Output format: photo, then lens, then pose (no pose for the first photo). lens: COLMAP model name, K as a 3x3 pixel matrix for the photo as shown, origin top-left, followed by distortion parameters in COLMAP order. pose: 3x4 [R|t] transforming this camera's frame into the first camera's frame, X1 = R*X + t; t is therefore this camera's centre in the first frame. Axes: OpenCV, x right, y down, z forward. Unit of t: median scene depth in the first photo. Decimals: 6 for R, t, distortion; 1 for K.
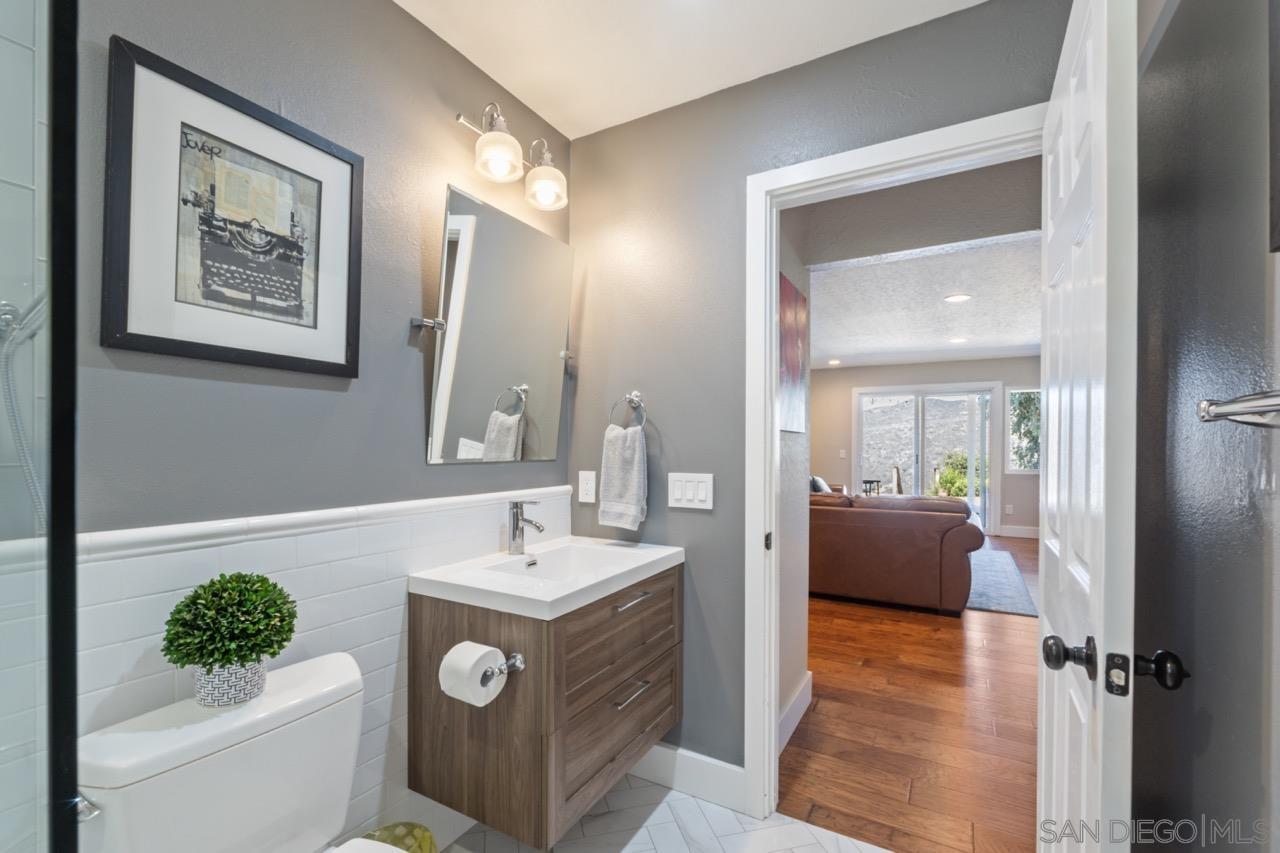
lens RADIAL K [[544.8, 0, 641.2], [0, 544.8, 438.8], [0, 0, 1]] dist [-0.008122, -0.000271]
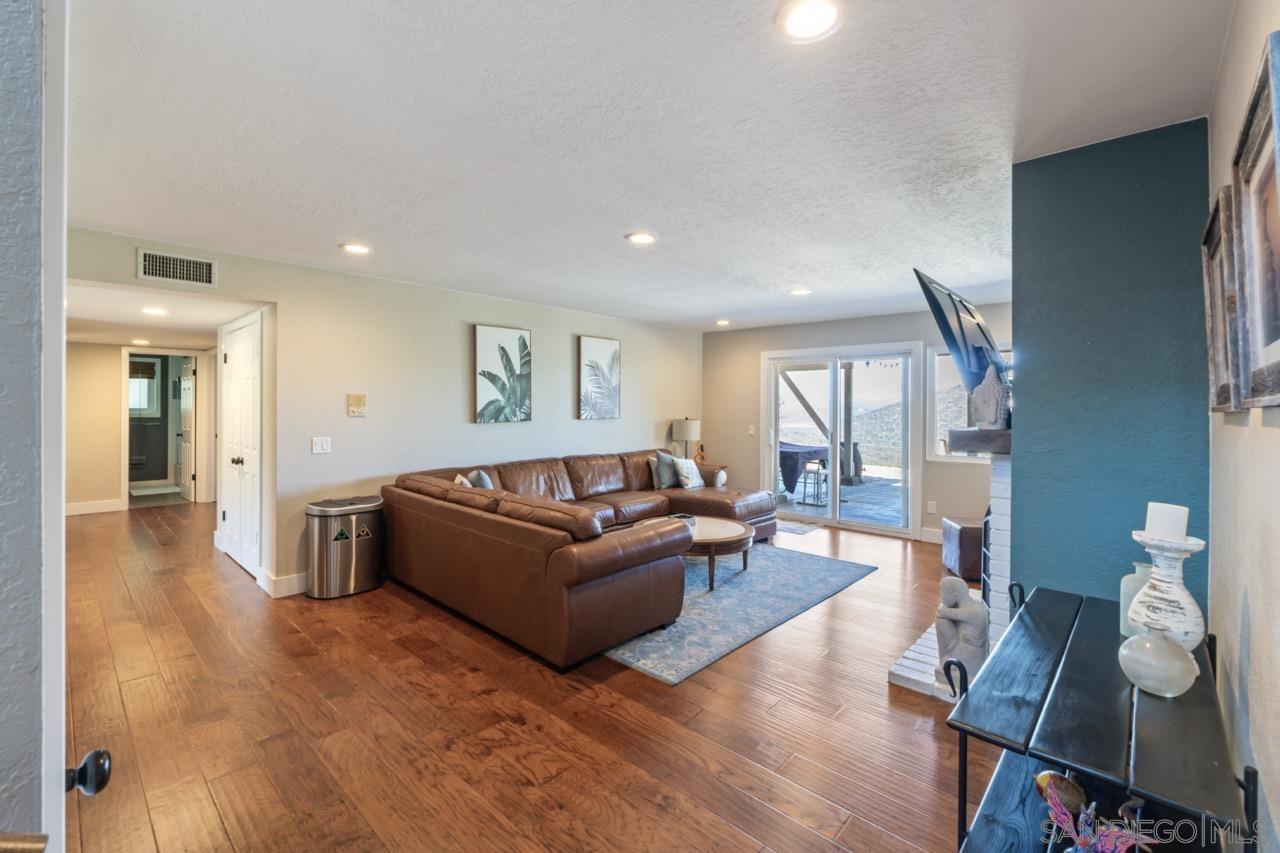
lens RADIAL K [[544.8, 0, 634.0], [0, 544.8, 399.1], [0, 0, 1]] dist [-0.008122, -0.000271]
pose [[0.975395, -0.003124, -0.220444, 0.554786], [0.001635, 0.999975, -0.006935, -0.022054], [0.220460, 0.006404, 0.975375, 0.203352]]
